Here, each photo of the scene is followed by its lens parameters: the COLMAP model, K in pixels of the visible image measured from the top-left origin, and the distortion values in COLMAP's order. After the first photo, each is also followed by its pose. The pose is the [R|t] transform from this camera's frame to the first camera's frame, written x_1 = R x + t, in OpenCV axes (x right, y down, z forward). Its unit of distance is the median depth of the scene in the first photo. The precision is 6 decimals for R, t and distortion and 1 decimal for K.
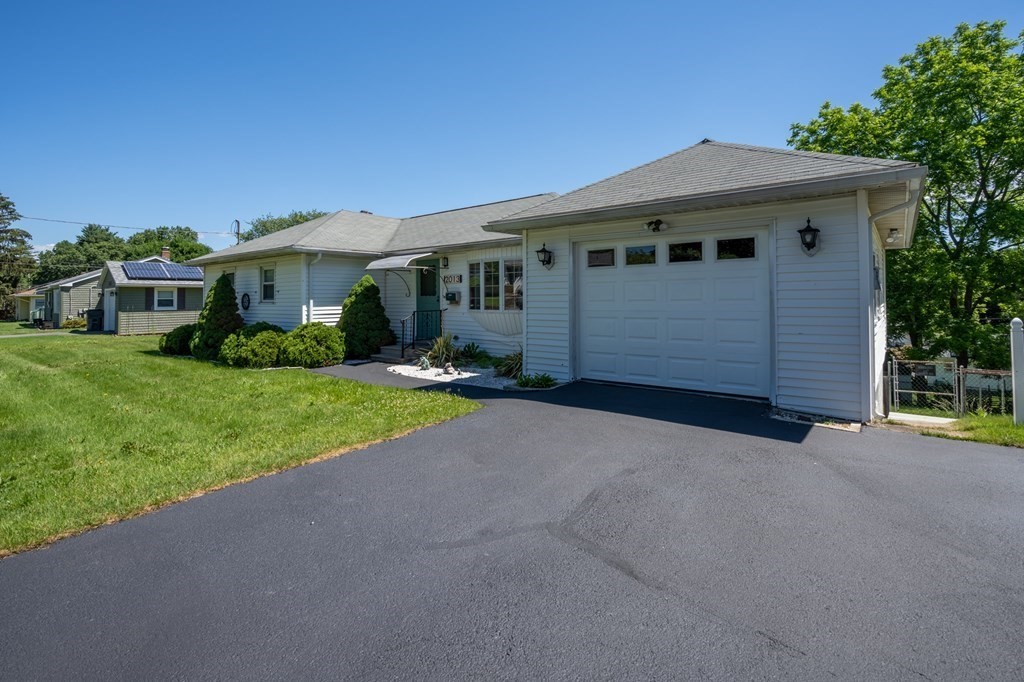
lens RADIAL K [[511.3, 0, 518.4], [0, 511.3, 290.2], [0, 0, 1]] dist [0.008384, 0.000860]
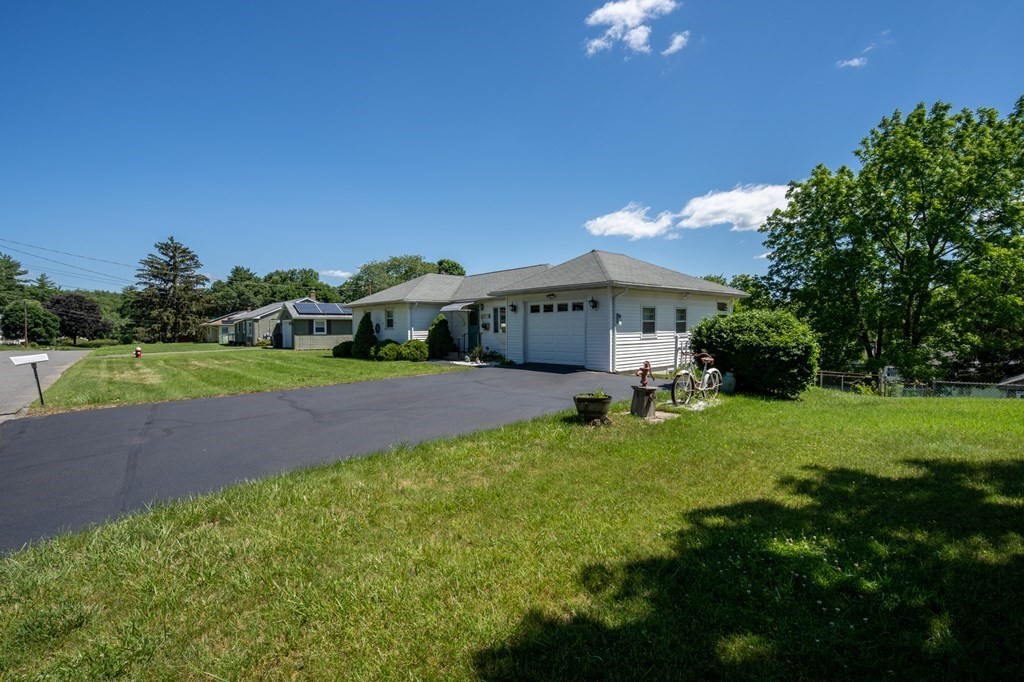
lens RADIAL K [[511.3, 0, 512.1], [0, 511.3, 340.5], [0, 0, 1]] dist [0.008384, 0.000860]
pose [[0.984205, 0.005266, -0.176953, 0.276832], [0.002252, 0.999104, 0.042259, -0.011518], [0.177017, -0.041990, 0.983312, -0.752865]]
